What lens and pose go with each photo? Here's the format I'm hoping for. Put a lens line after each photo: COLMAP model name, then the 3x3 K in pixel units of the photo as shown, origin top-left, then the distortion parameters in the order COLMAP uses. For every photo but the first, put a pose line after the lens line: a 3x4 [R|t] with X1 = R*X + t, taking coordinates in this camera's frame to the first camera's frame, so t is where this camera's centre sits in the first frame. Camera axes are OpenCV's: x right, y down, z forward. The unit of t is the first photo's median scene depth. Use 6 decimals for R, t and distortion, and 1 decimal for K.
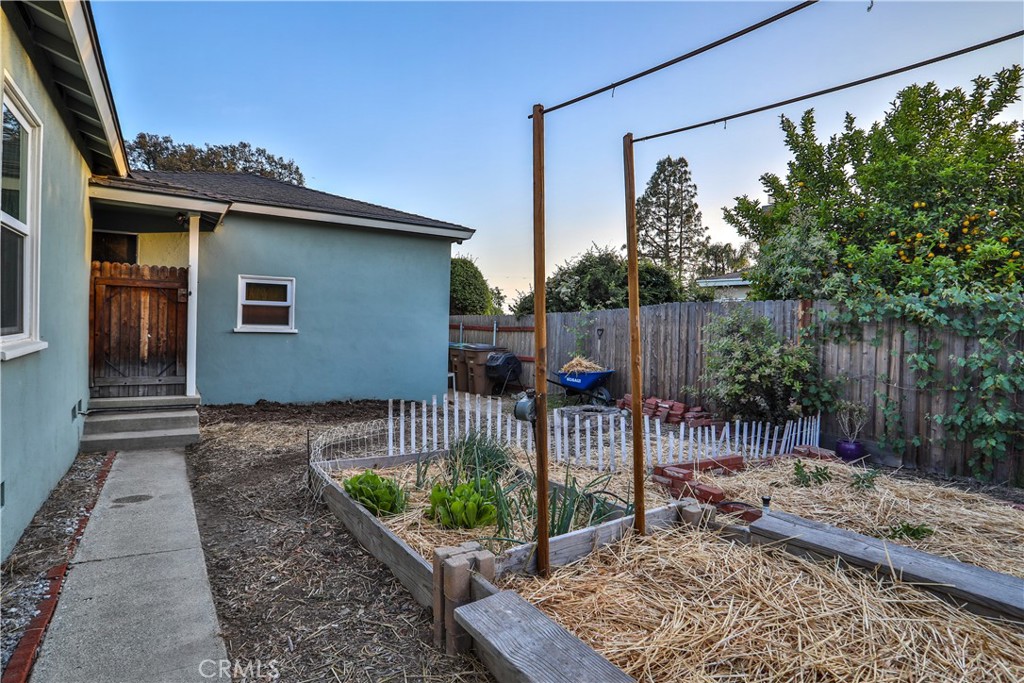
lens RADIAL K [[544.2, 0, 526.9], [0, 544.2, 338.9], [0, 0, 1]] dist [-0.000207, -0.022450]
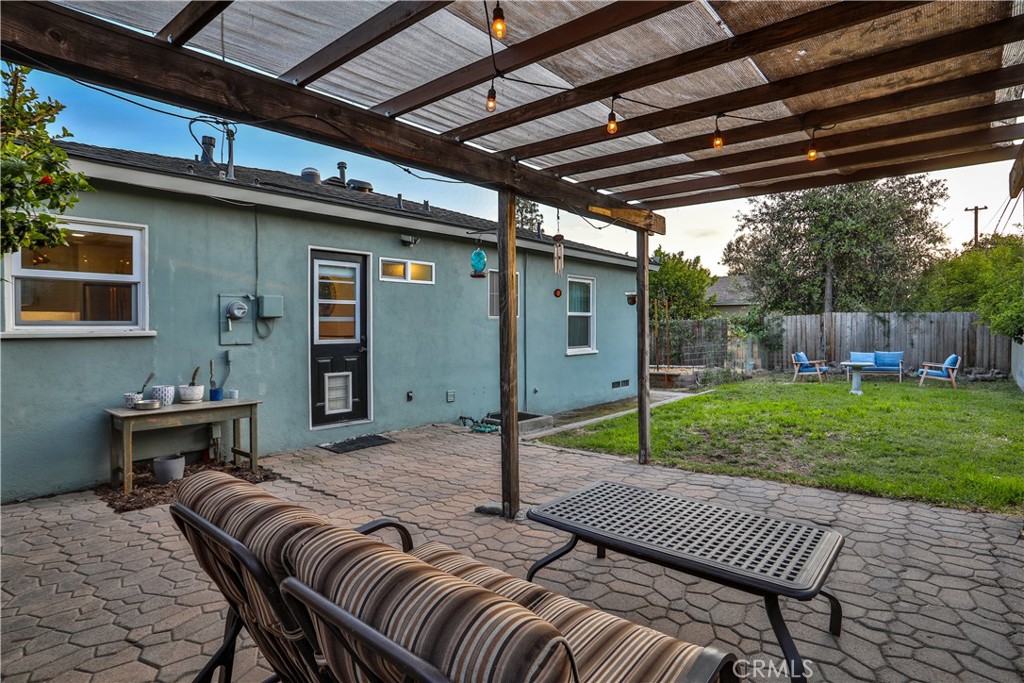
lens RADIAL K [[530.3, 0, 523.5], [0, 530.3, 336.4], [0, 0, 1]] dist [-0.076831, 0.034605]
pose [[0.957650, -0.039116, 0.285264, -0.755294], [0.039013, 0.999220, 0.006045, -0.021747], [-0.285279, 0.005340, 0.958430, -1.410399]]
